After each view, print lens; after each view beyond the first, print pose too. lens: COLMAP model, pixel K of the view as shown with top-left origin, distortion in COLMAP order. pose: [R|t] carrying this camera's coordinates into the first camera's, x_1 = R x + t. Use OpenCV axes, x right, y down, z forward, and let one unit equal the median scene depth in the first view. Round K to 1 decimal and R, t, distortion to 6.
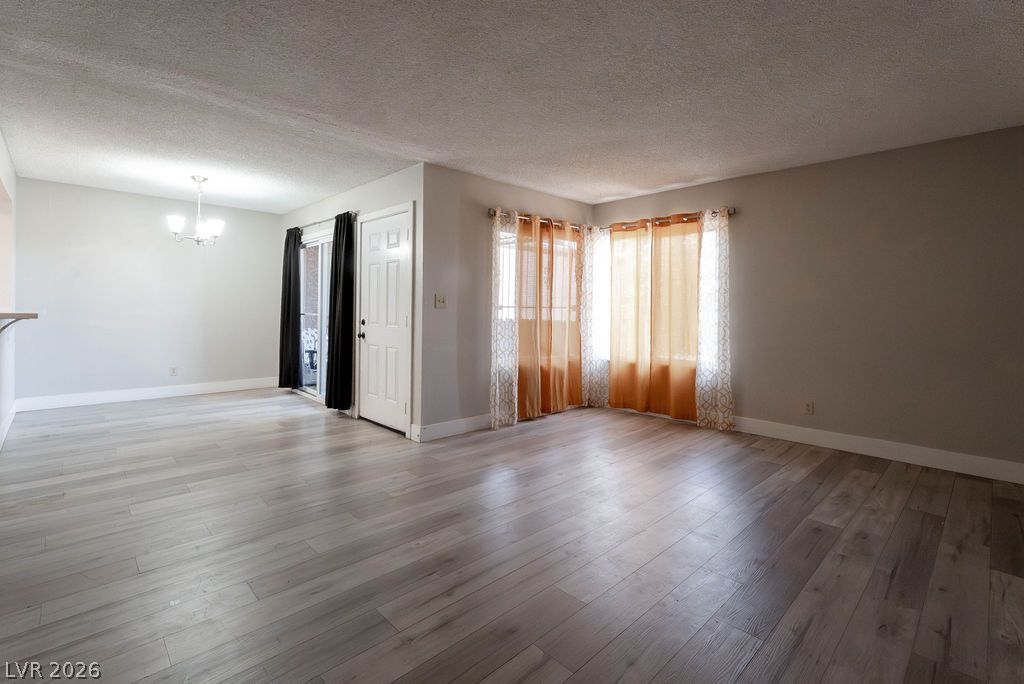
lens RADIAL K [[459.5, 0, 509.6], [0, 459.5, 316.6], [0, 0, 1]] dist [0.001431, 0.000281]
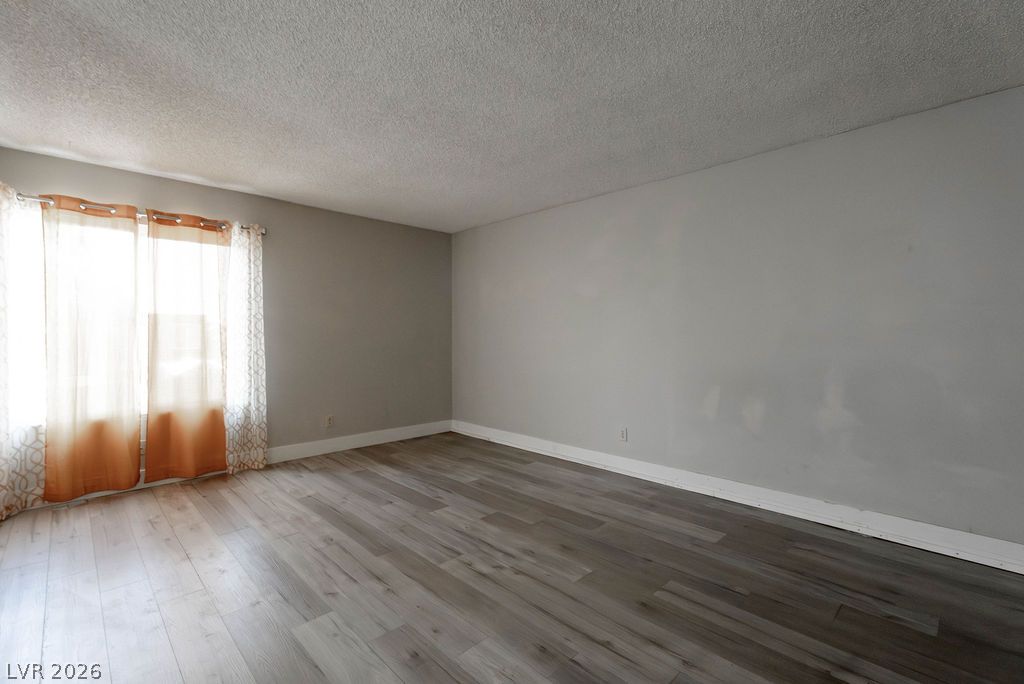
lens RADIAL K [[460.4, 0, 510.5], [0, 460.4, 328.8], [0, 0, 1]] dist [0.000468, 0.000051]
pose [[-0.005080, 0.003653, 0.999980, -0.439372], [0.016312, 0.999861, -0.003570, -0.017962], [-0.999854, 0.016293, -0.005139, 0.482652]]
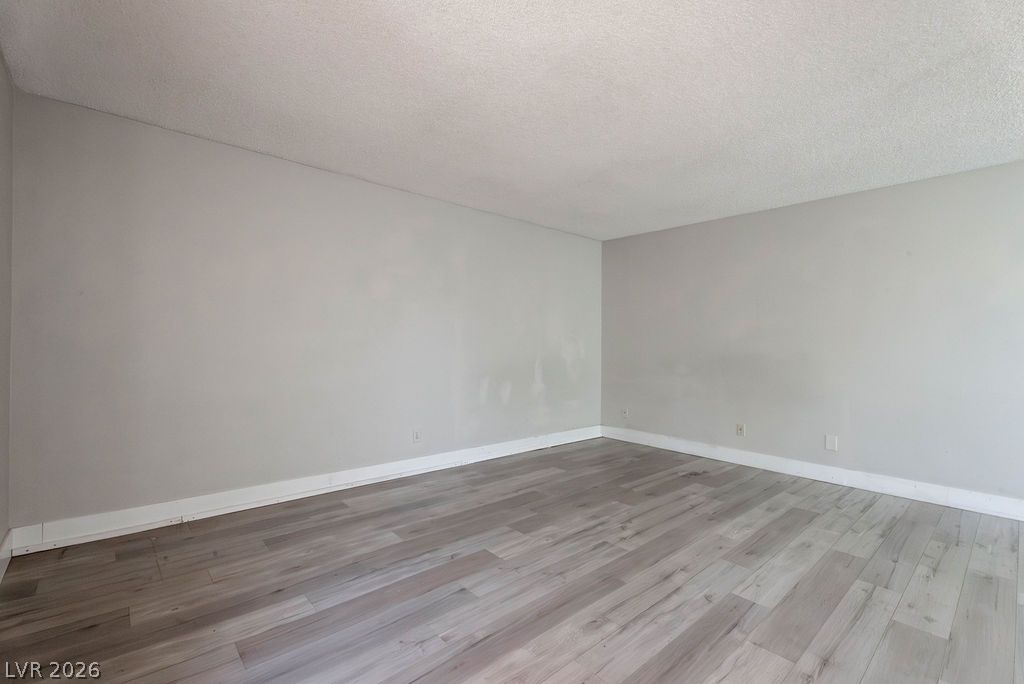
lens RADIAL K [[455.6, 0, 507.6], [0, 455.6, 357.2], [0, 0, 1]] dist [0.001285, 0.000159]
pose [[-0.999039, -0.027189, 0.034388, 0.219194], [-0.025486, 0.998472, 0.049031, -0.016711], [-0.035669, 0.048107, -0.998205, 1.120736]]
